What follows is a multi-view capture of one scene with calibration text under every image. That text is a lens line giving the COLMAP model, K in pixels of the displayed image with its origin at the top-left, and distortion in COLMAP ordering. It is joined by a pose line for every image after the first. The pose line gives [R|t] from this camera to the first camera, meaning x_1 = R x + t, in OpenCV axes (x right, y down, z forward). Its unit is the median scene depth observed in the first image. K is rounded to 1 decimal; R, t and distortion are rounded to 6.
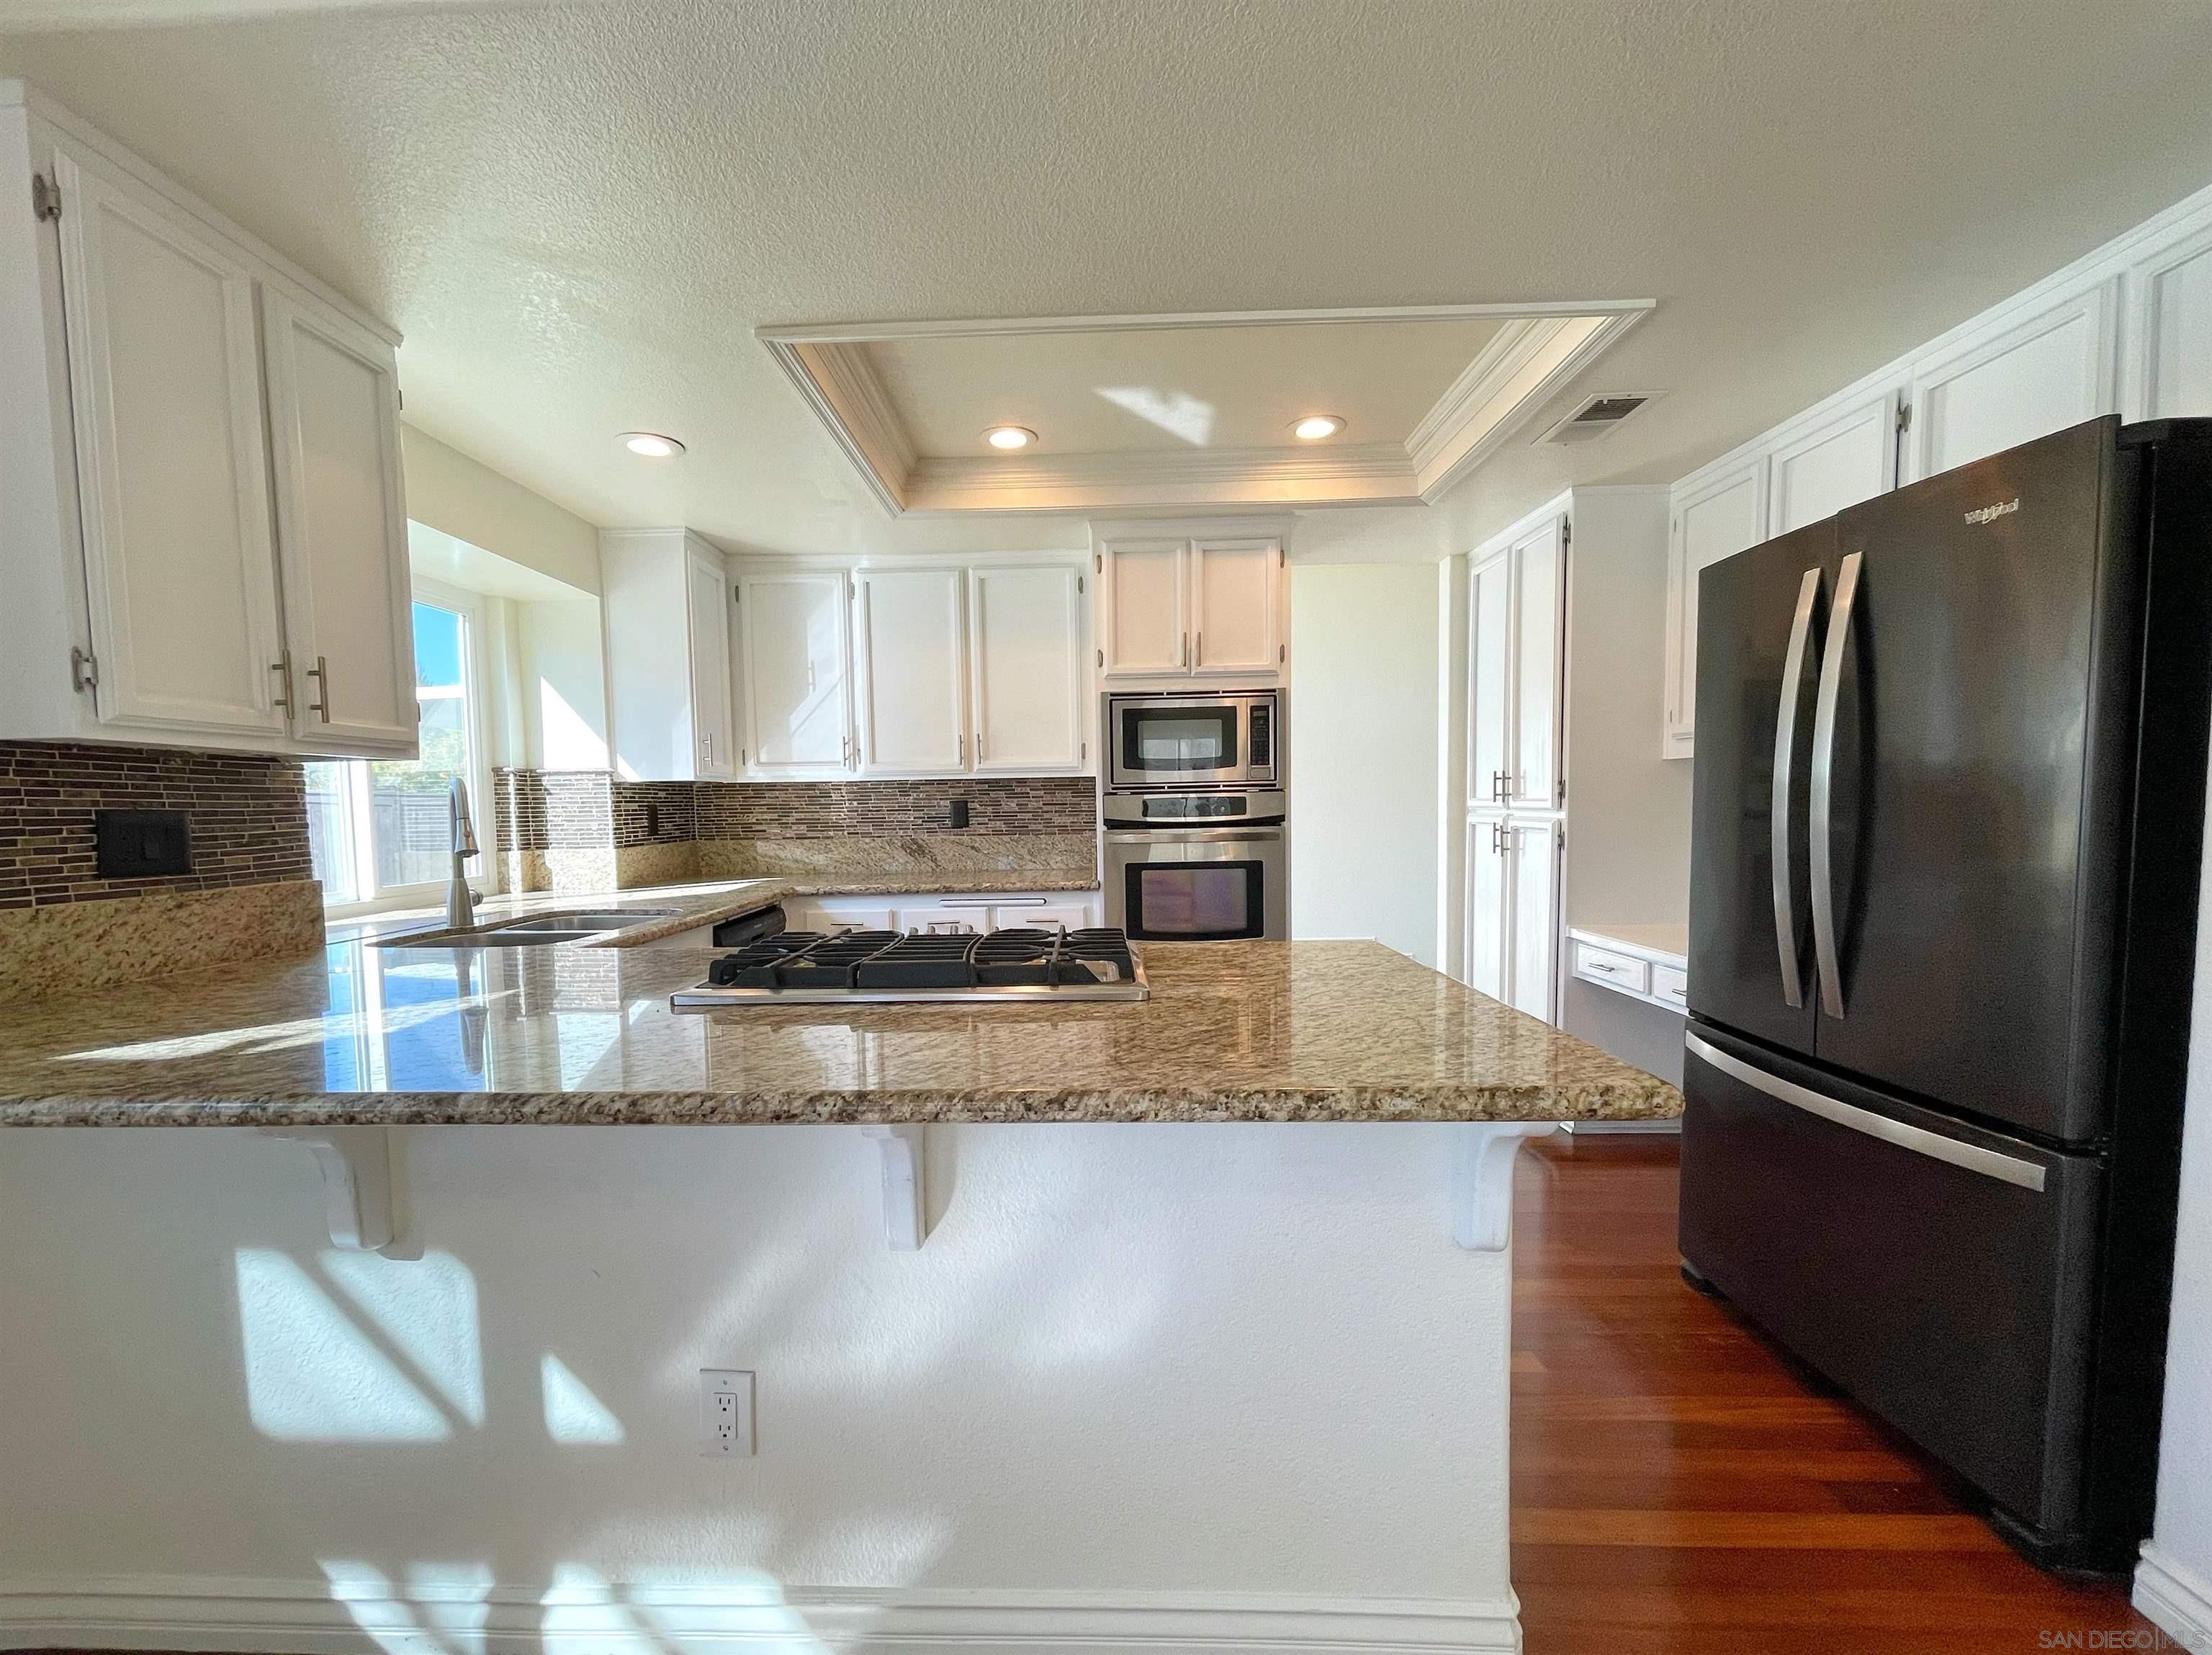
lens RADIAL K [[895.2, 0, 1096.6], [0, 895.2, 826.7], [0, 0, 1]] dist [-0.011712, 0.000125]
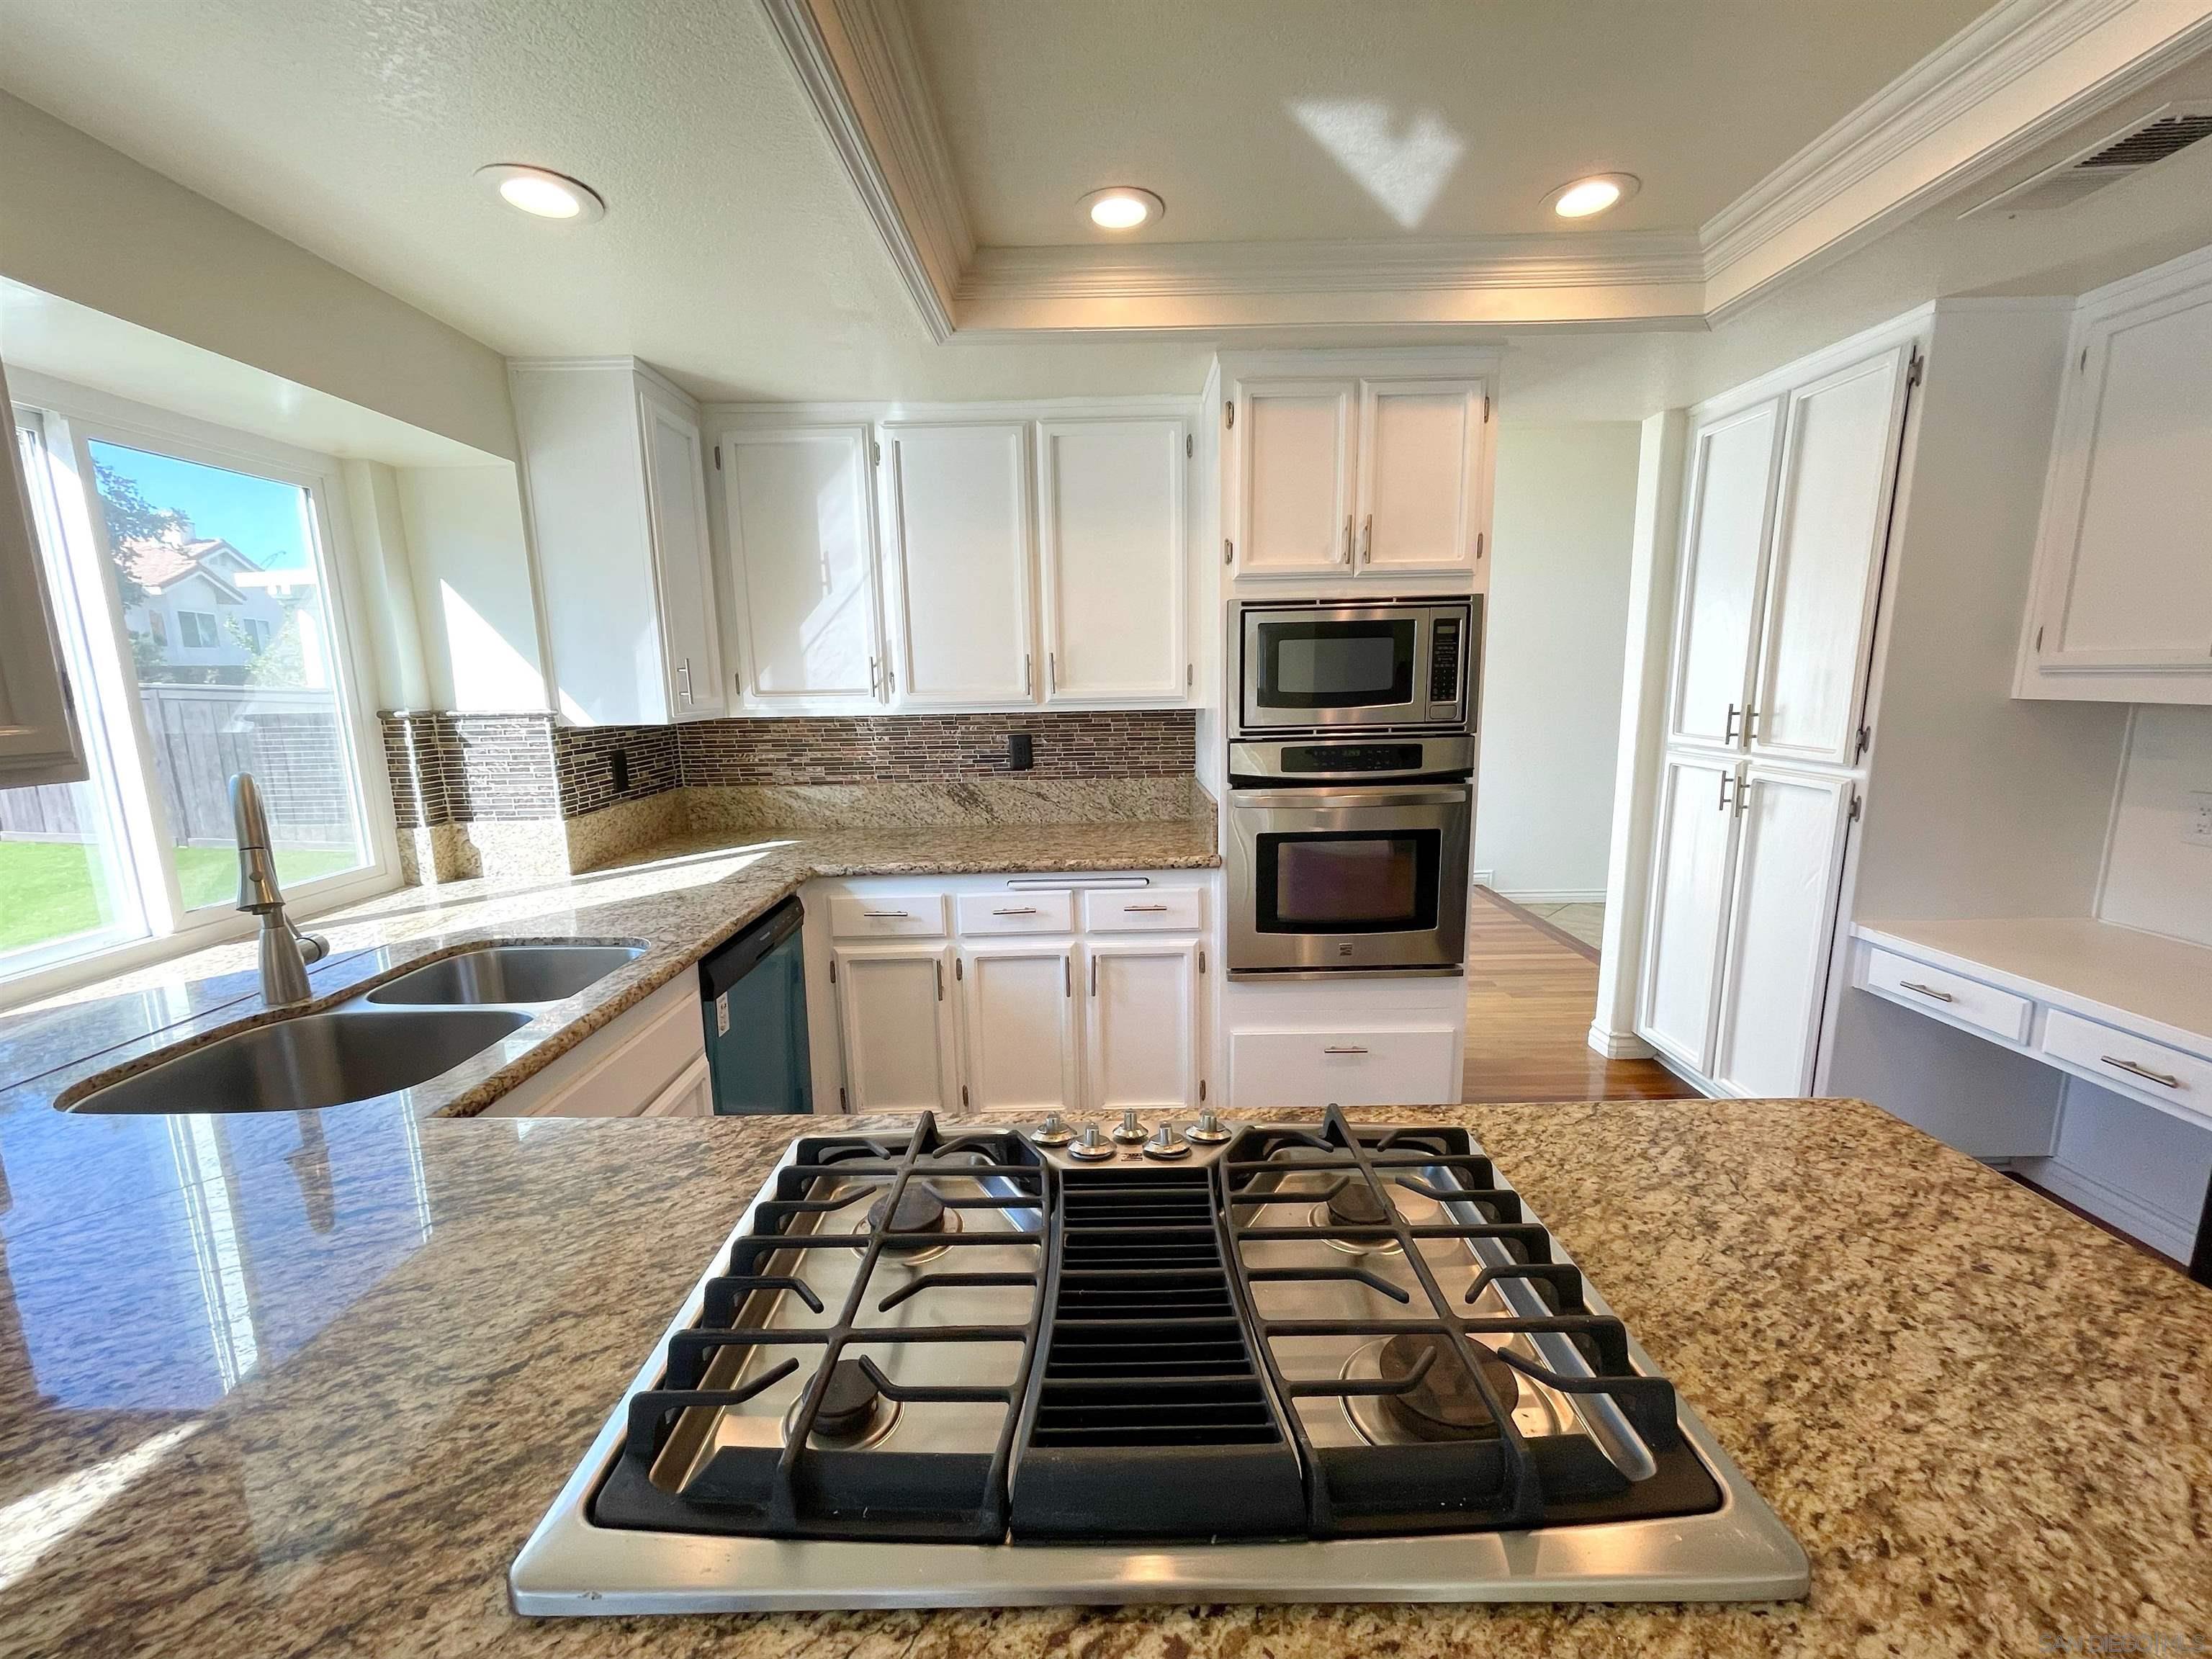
lens RADIAL K [[880.1, 0, 1117.6], [0, 880.1, 802.3], [0, 0, 1]] dist [-0.021951, 0.008256]
pose [[0.999908, -0.001765, 0.013484, -0.094993], [0.000232, 0.993609, 0.112878, -0.067878], [-0.013597, -0.112864, 0.993517, 0.278705]]
